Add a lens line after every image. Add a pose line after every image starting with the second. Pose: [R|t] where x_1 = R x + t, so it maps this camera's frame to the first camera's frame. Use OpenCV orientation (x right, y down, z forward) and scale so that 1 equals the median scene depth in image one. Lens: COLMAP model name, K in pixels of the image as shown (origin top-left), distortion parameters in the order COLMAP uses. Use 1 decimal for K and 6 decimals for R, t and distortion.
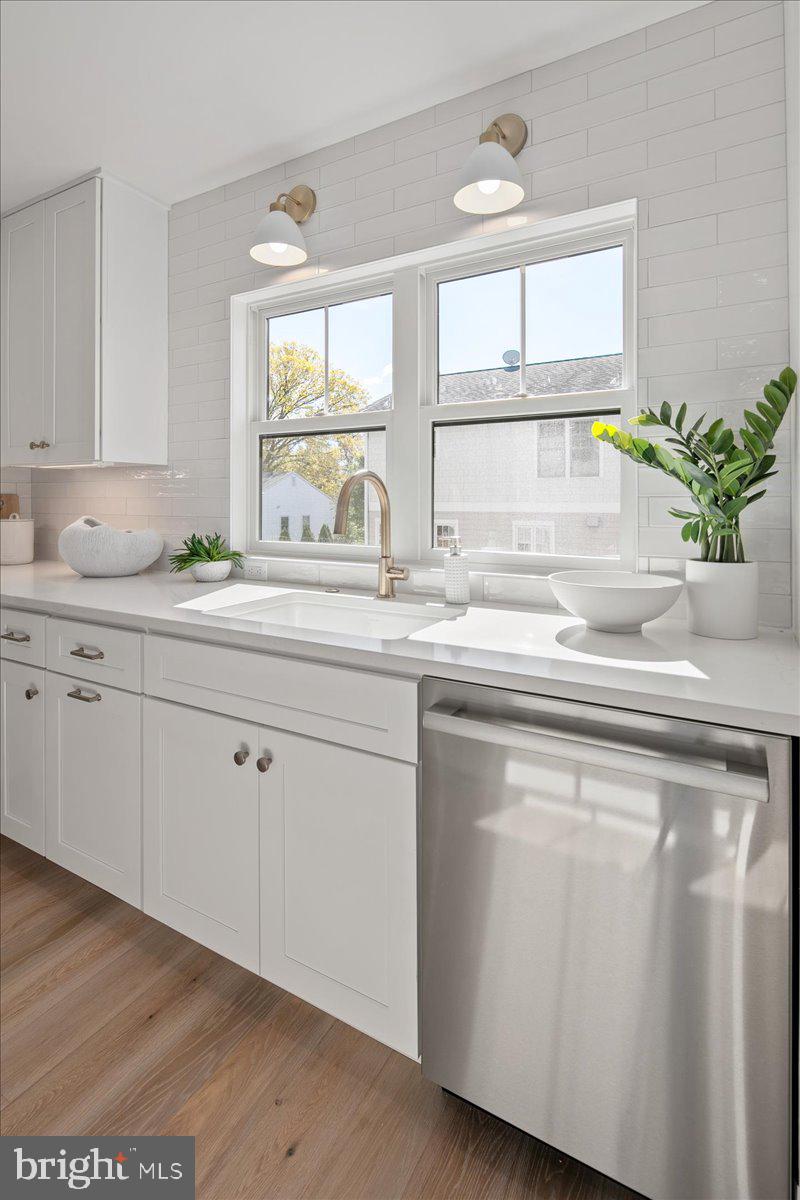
lens RADIAL K [[592.0, 0, 390.3], [0, 592.0, 496.9], [0, 0, 1]] dist [0.007327, -0.007376]
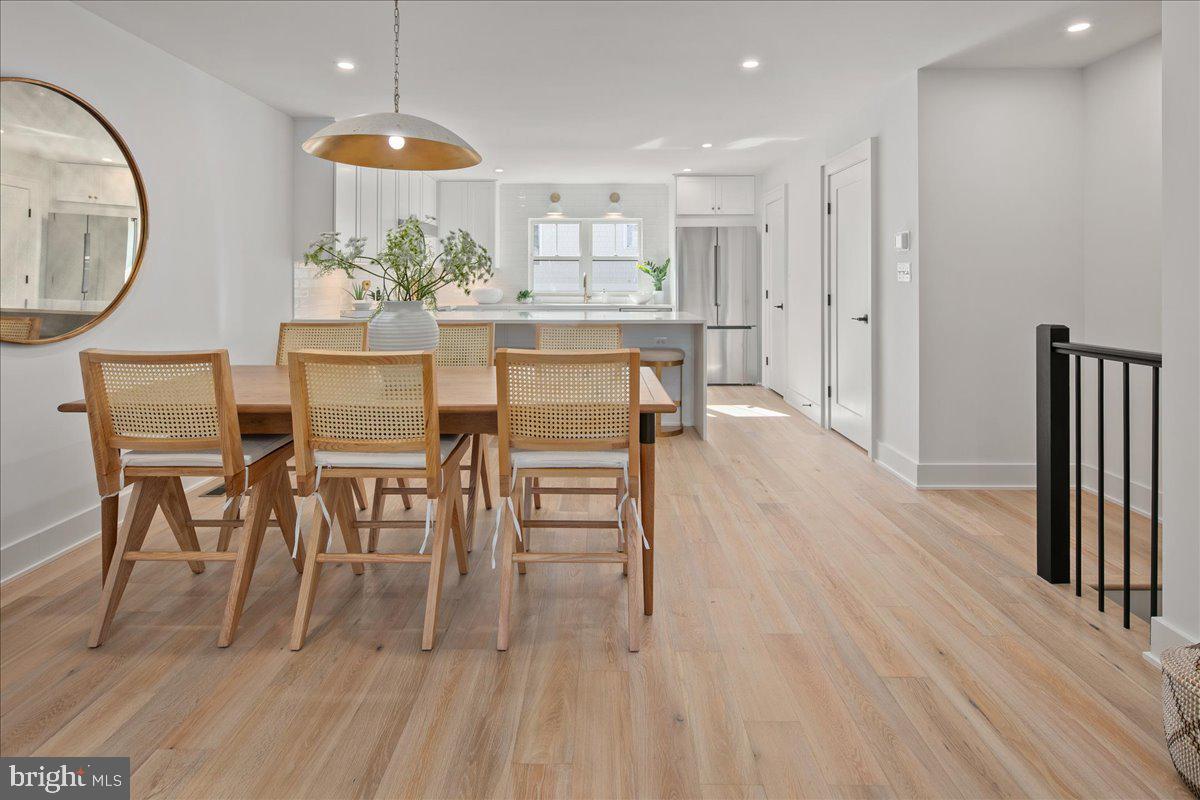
lens RADIAL K [[592.0, 0, 596.8], [0, 592.0, 273.5], [0, 0, 1]] dist [0.007327, -0.007376]
pose [[0.867083, 0.008128, 0.498098, -1.956055], [-0.003616, 0.999943, -0.010021, 0.002895], [-0.498151, 0.006888, 0.867063, -2.544941]]
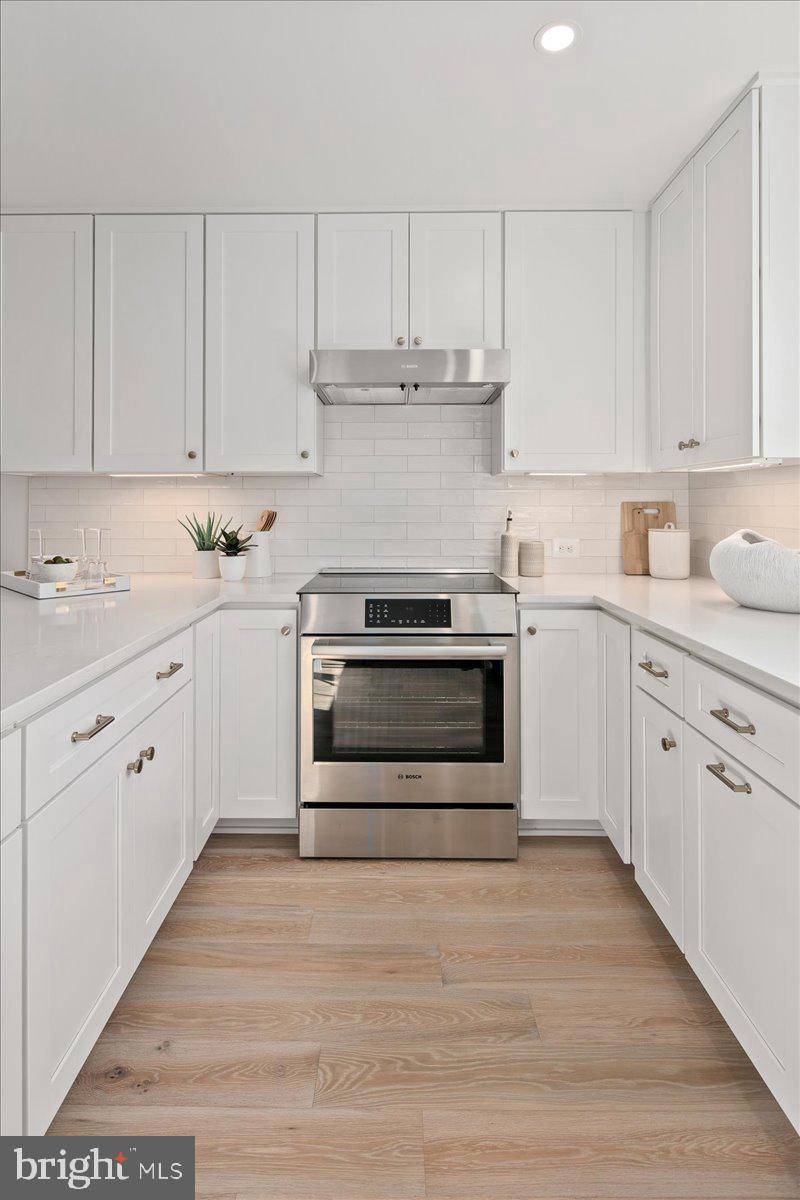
lens RADIAL K [[592.0, 0, 389.3], [0, 592.0, 498.4], [0, 0, 1]] dist [0.007327, -0.007376]
pose [[0.496652, -0.009173, -0.867902, -0.080831], [-0.000190, 0.999943, -0.010678, 0.000084], [0.867950, 0.005468, 0.496622, 0.253747]]
